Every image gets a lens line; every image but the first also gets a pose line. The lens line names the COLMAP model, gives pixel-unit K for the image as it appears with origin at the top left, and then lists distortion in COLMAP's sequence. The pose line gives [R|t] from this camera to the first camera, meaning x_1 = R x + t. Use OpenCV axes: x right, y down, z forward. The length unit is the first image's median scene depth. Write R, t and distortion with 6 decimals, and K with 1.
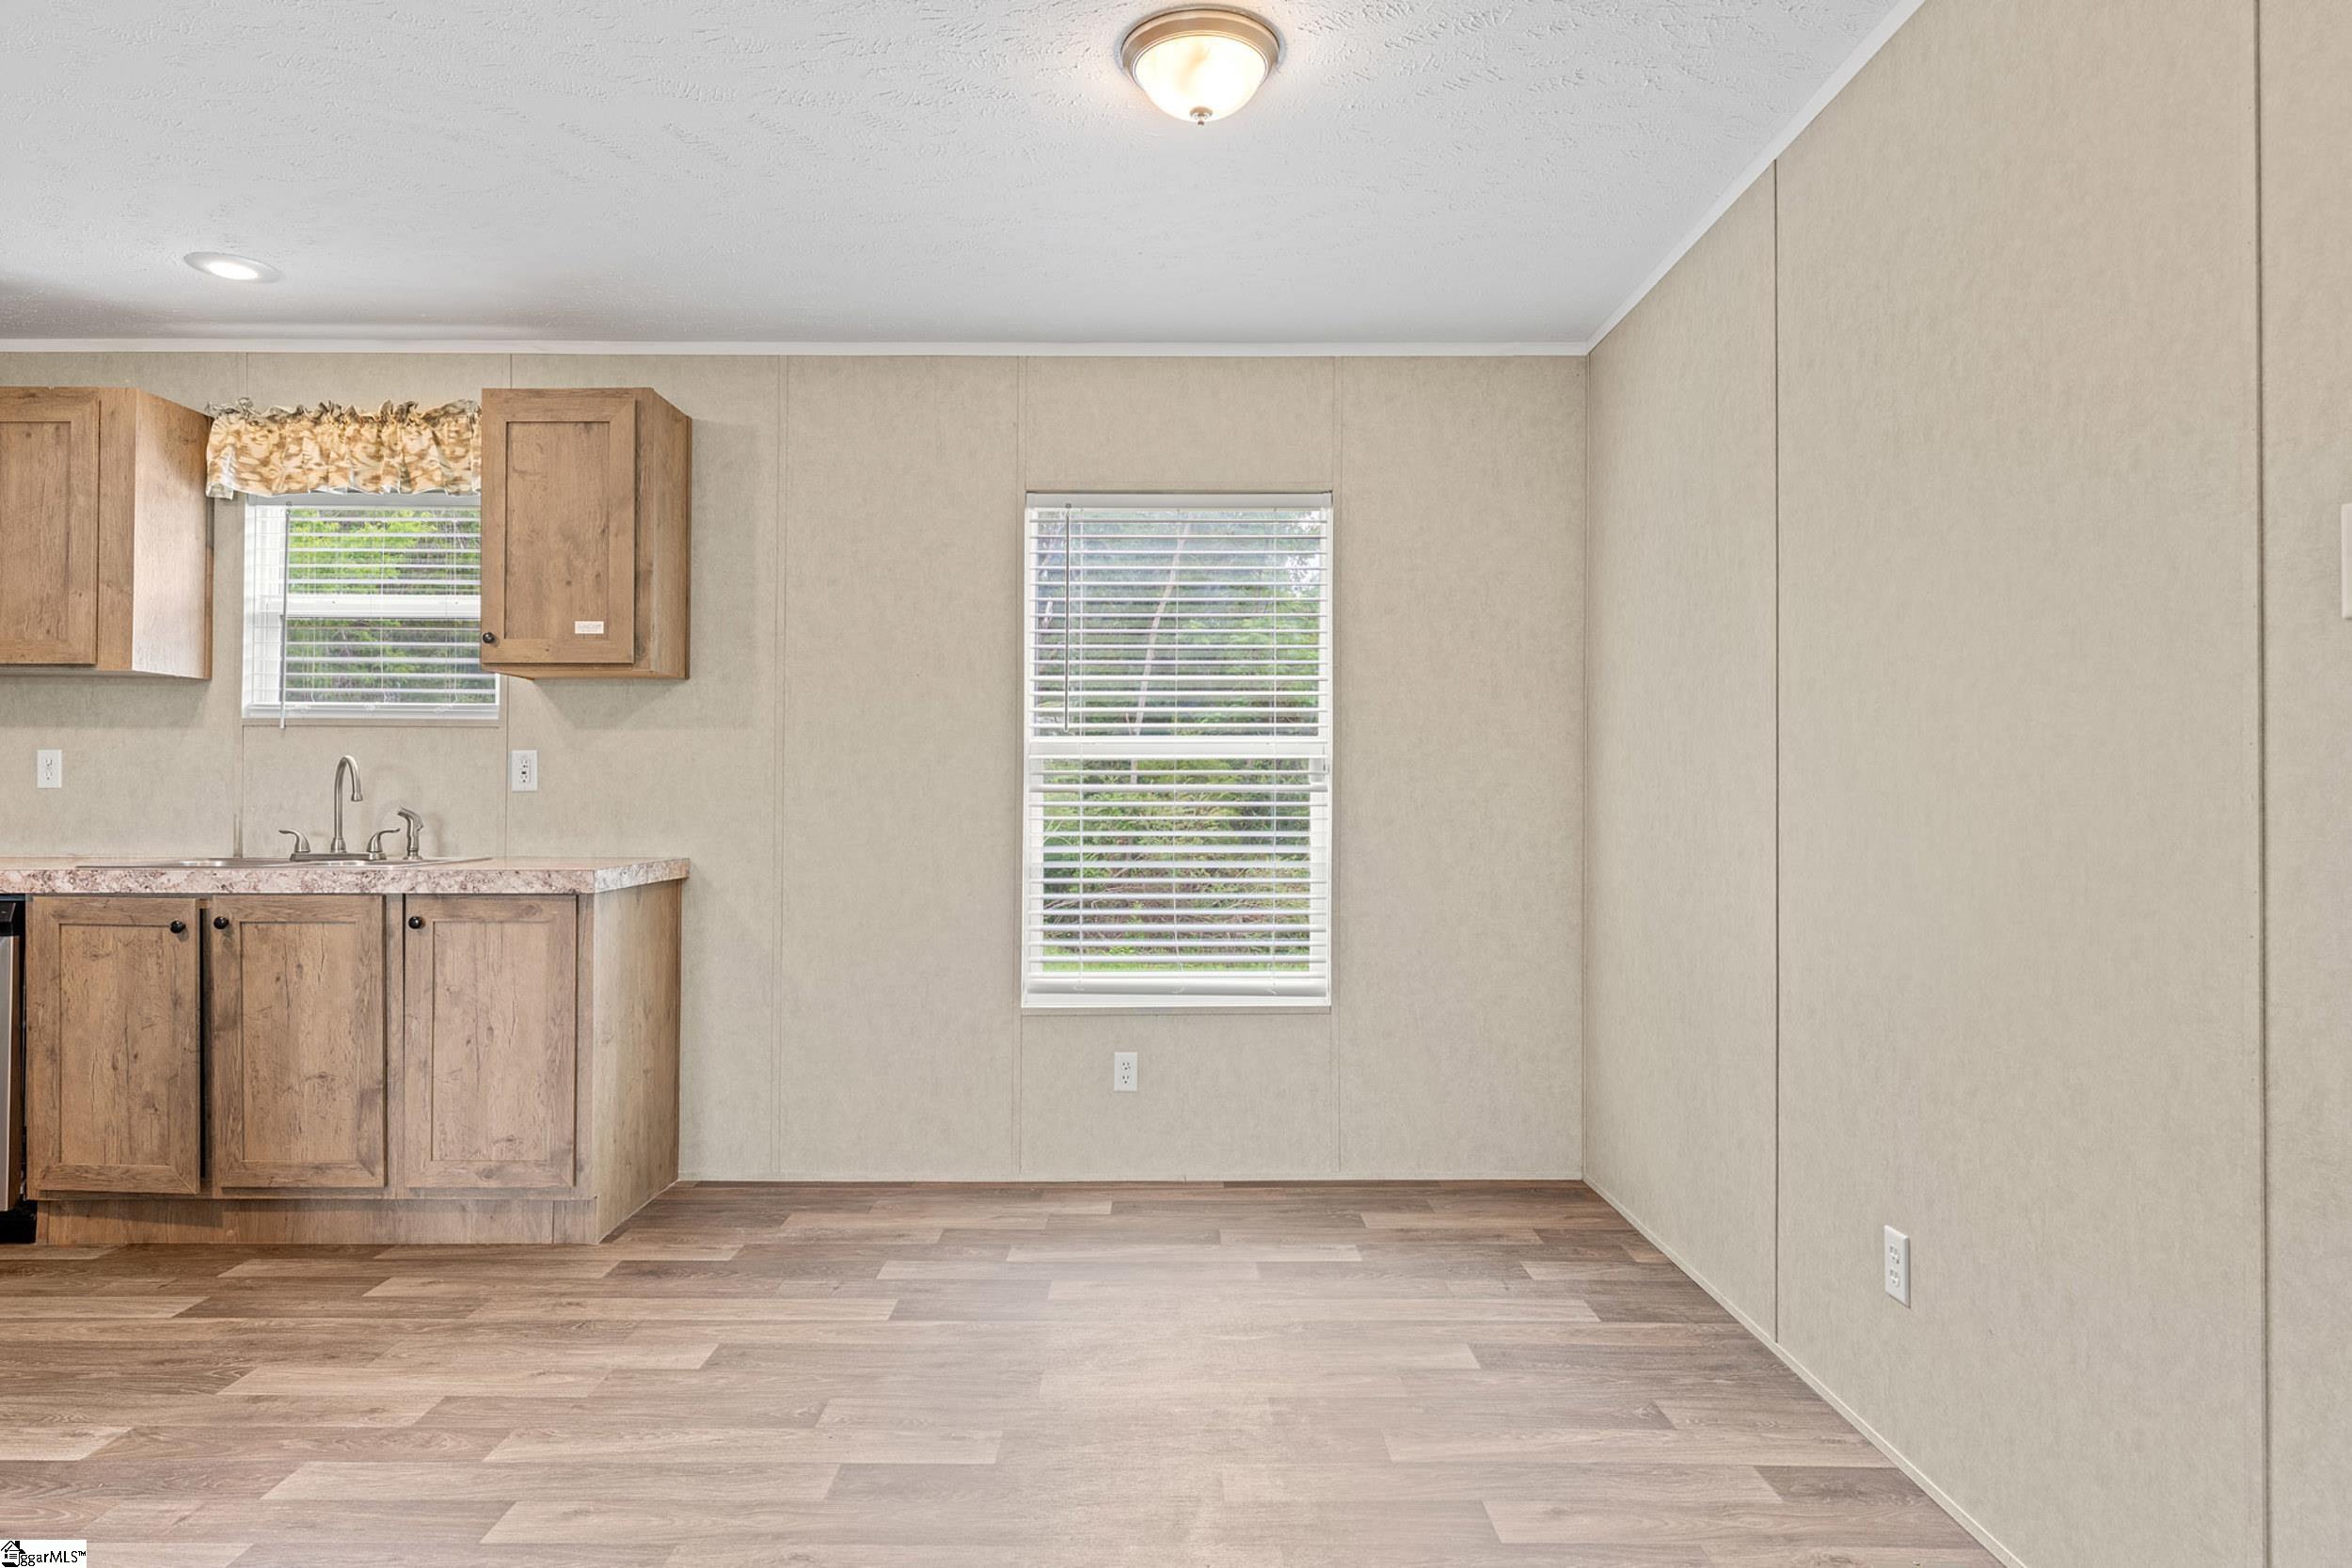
lens RADIAL K [[1362.8, 0, 1175.6], [0, 1362.8, 781.5], [0, 0, 1]] dist [-0.001318, 0.001214]
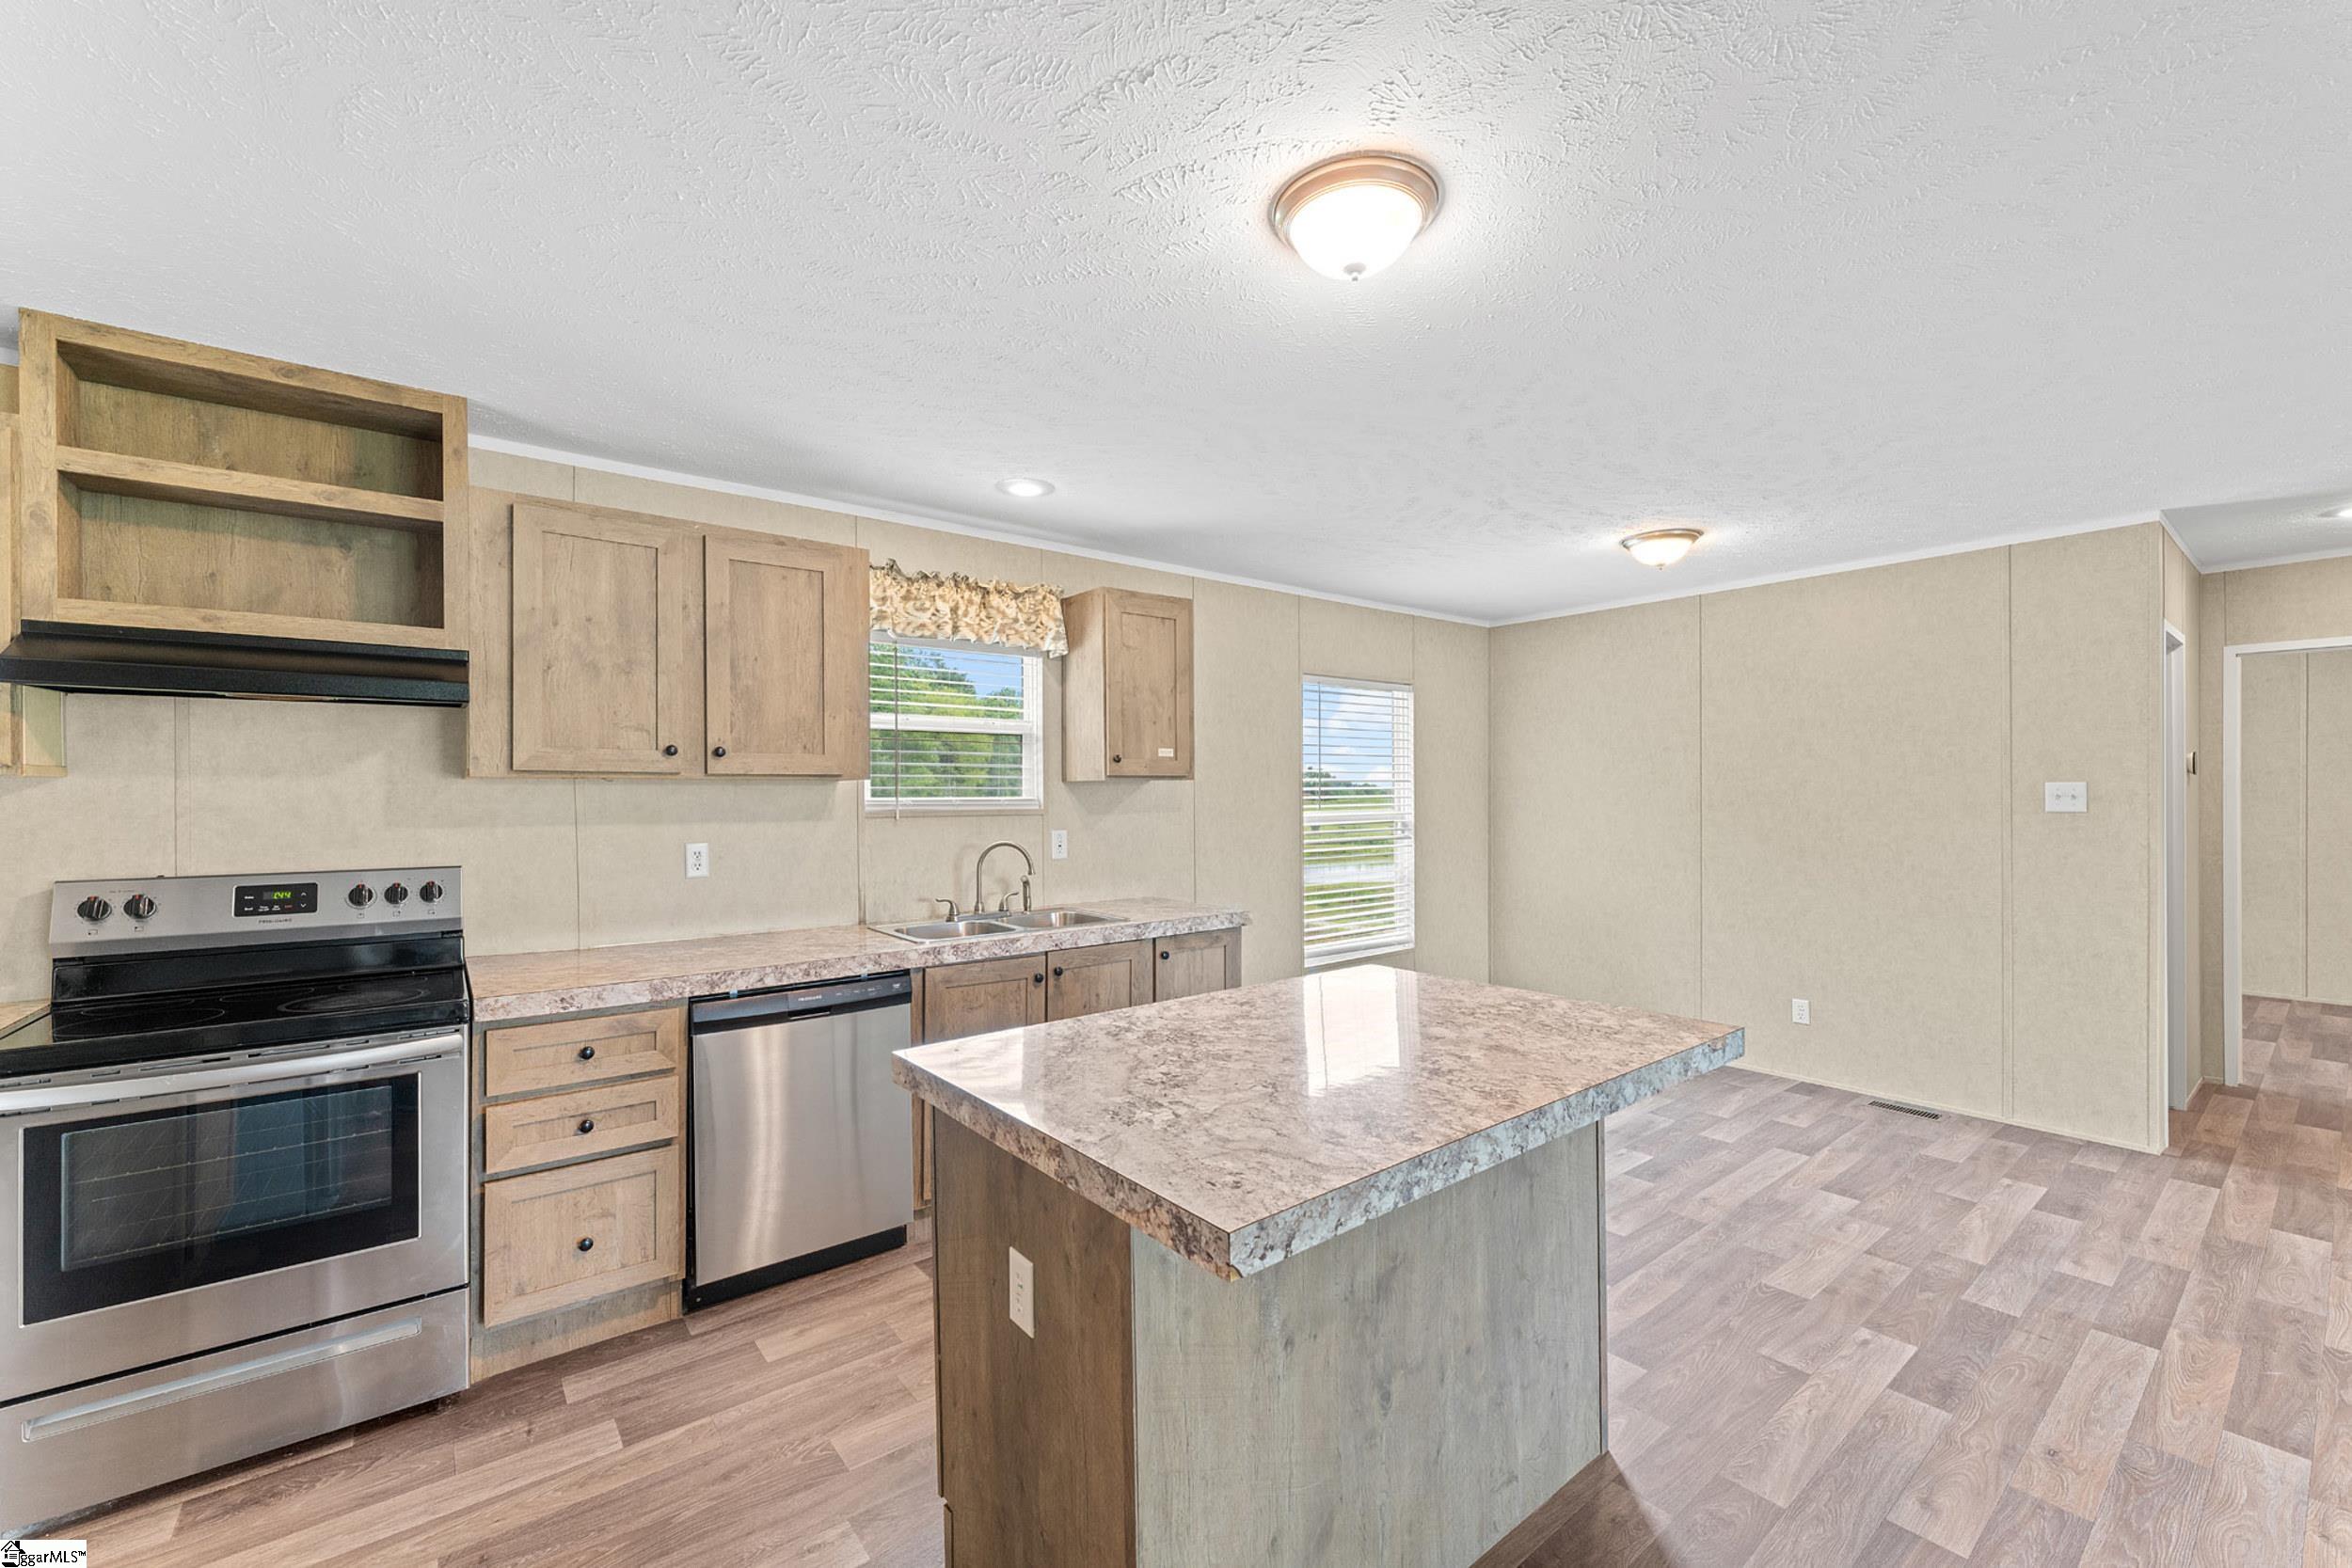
lens RADIAL K [[944.9, 0, 1172.9], [0, 944.9, 795.3], [0, 0, 1]] dist [-0.000393, -0.000180]
pose [[0.788469, -0.008381, 0.615018, -1.073221], [0.000079, 0.999909, 0.013525, -0.078837], [-0.615075, -0.010615, 0.788397, 0.155546]]
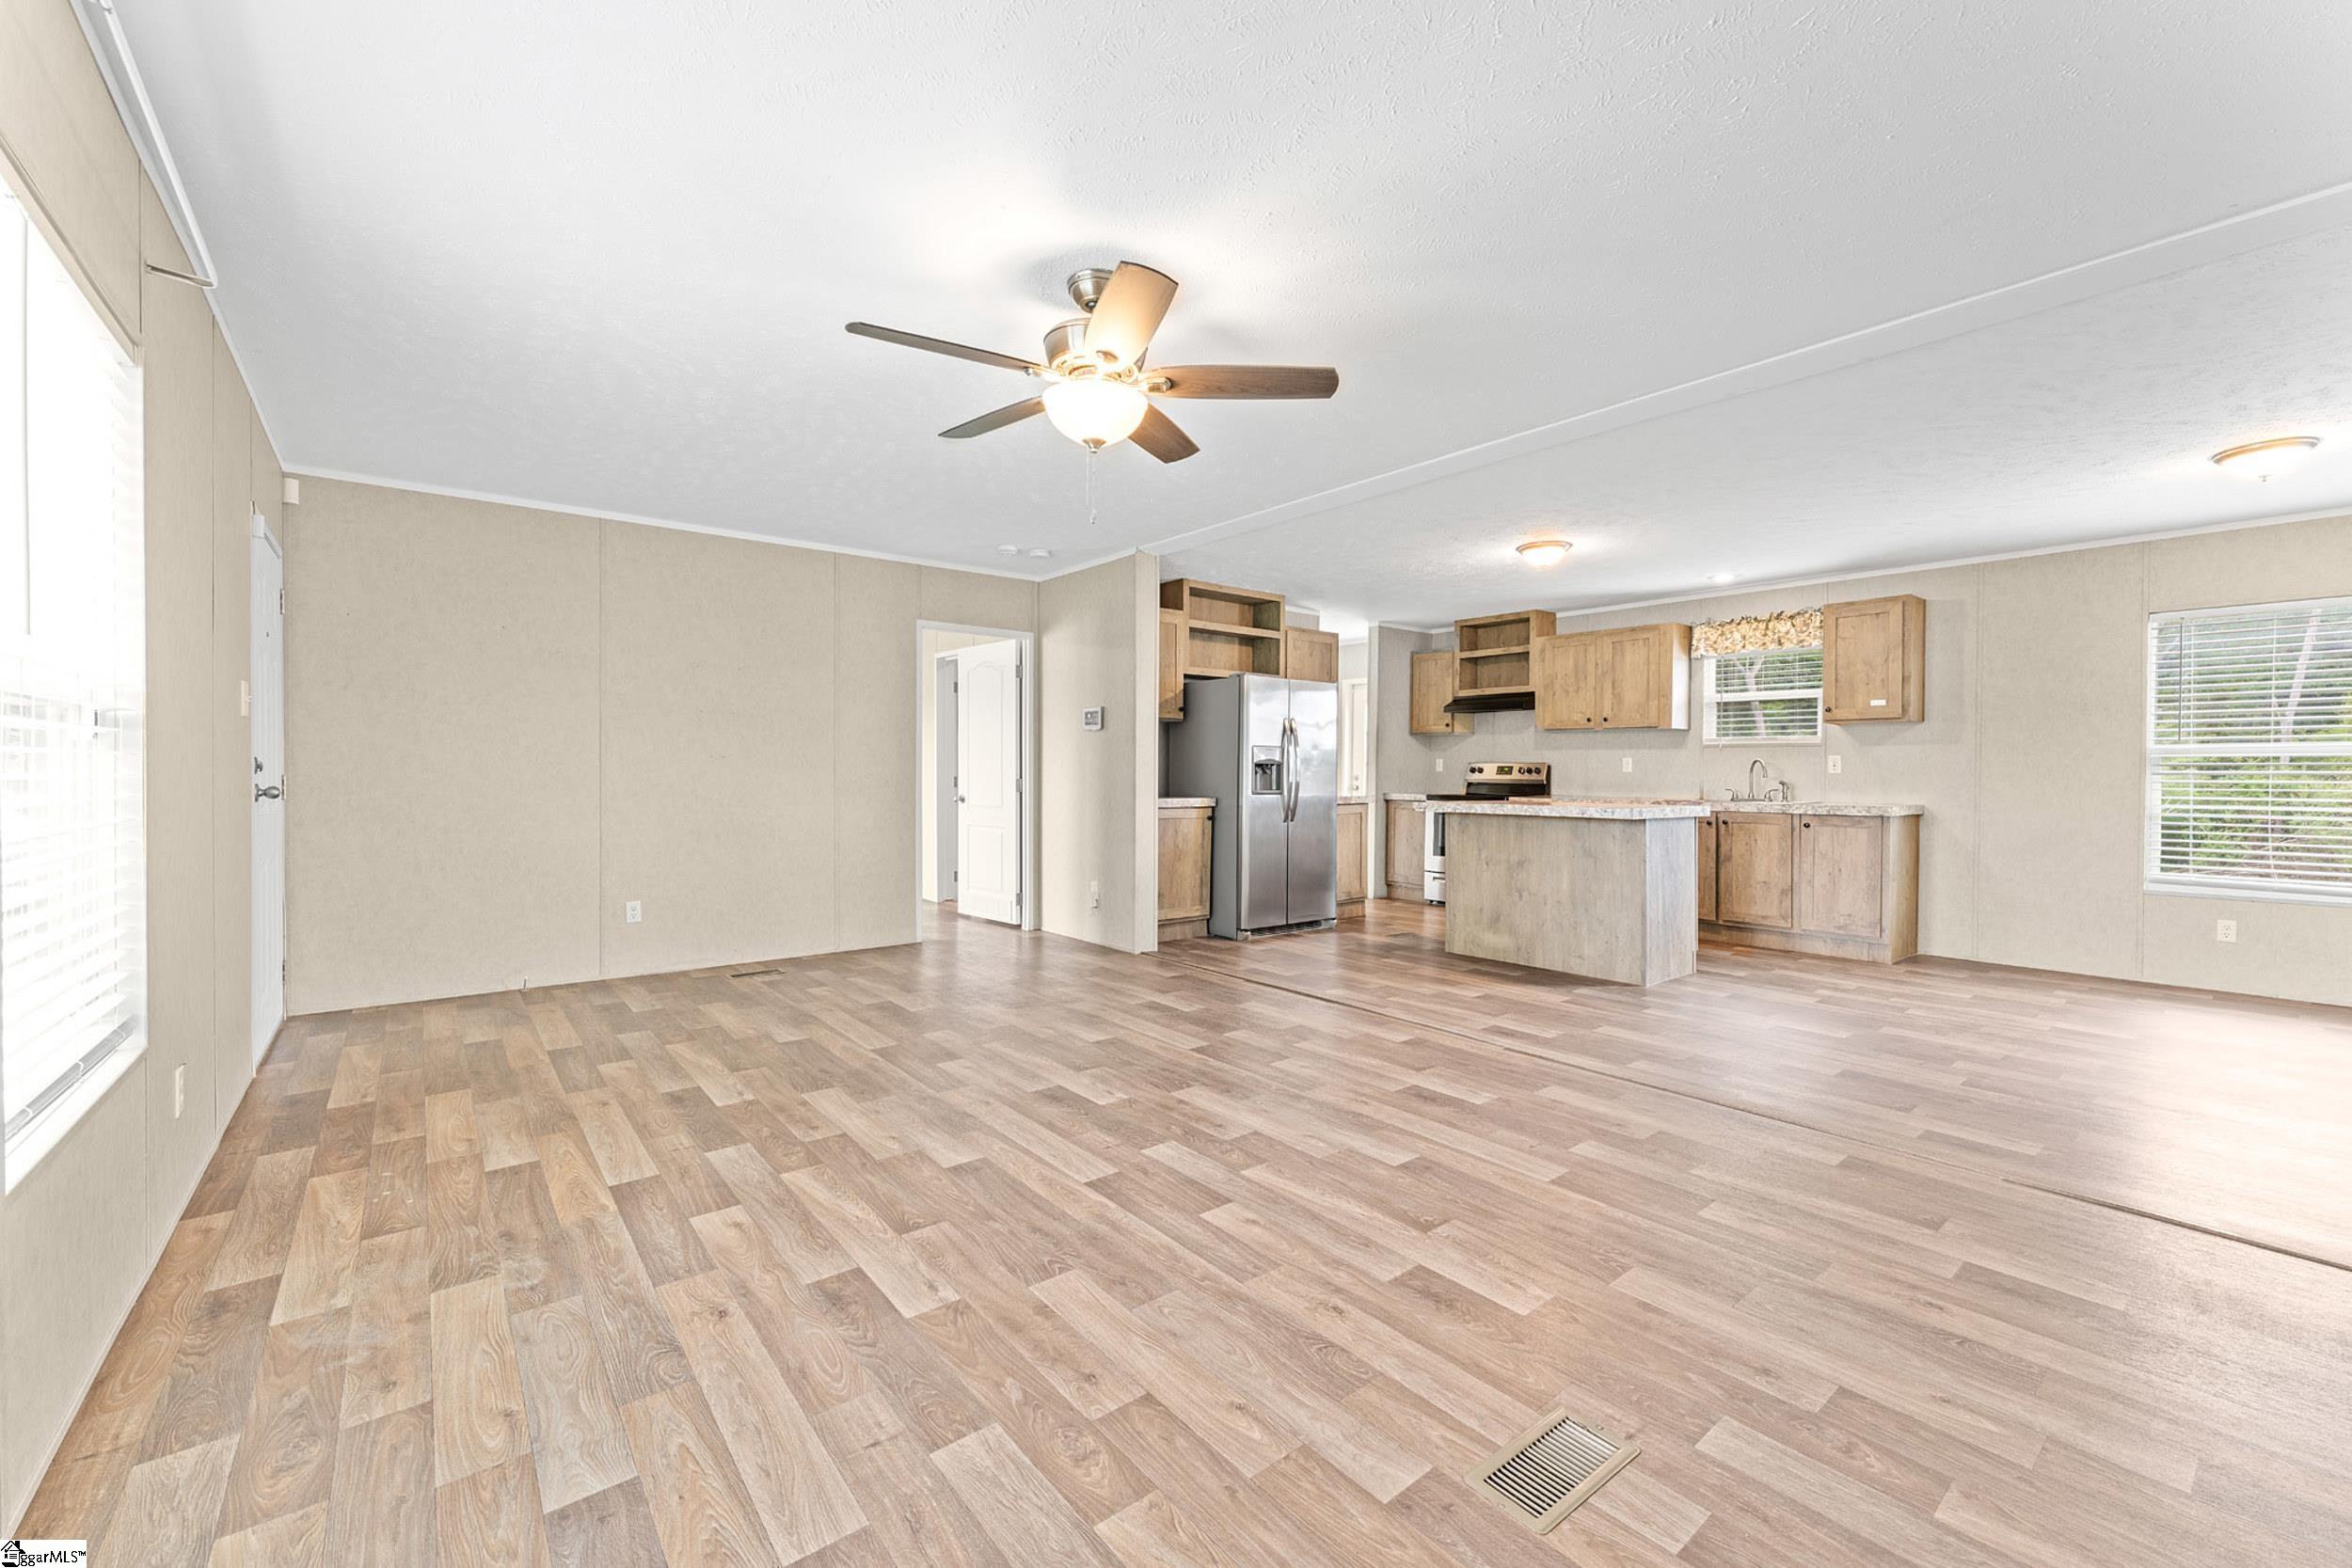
lens RADIAL K [[949.4, 0, 1166.0], [0, 949.4, 778.8], [0, 0, 1]] dist [-0.000934, 0.000195]
pose [[0.618176, 0.006939, -0.786009, 0.086806], [0.005024, 0.999906, 0.012778, -0.011092], [0.786024, -0.011848, 0.618083, -0.934544]]
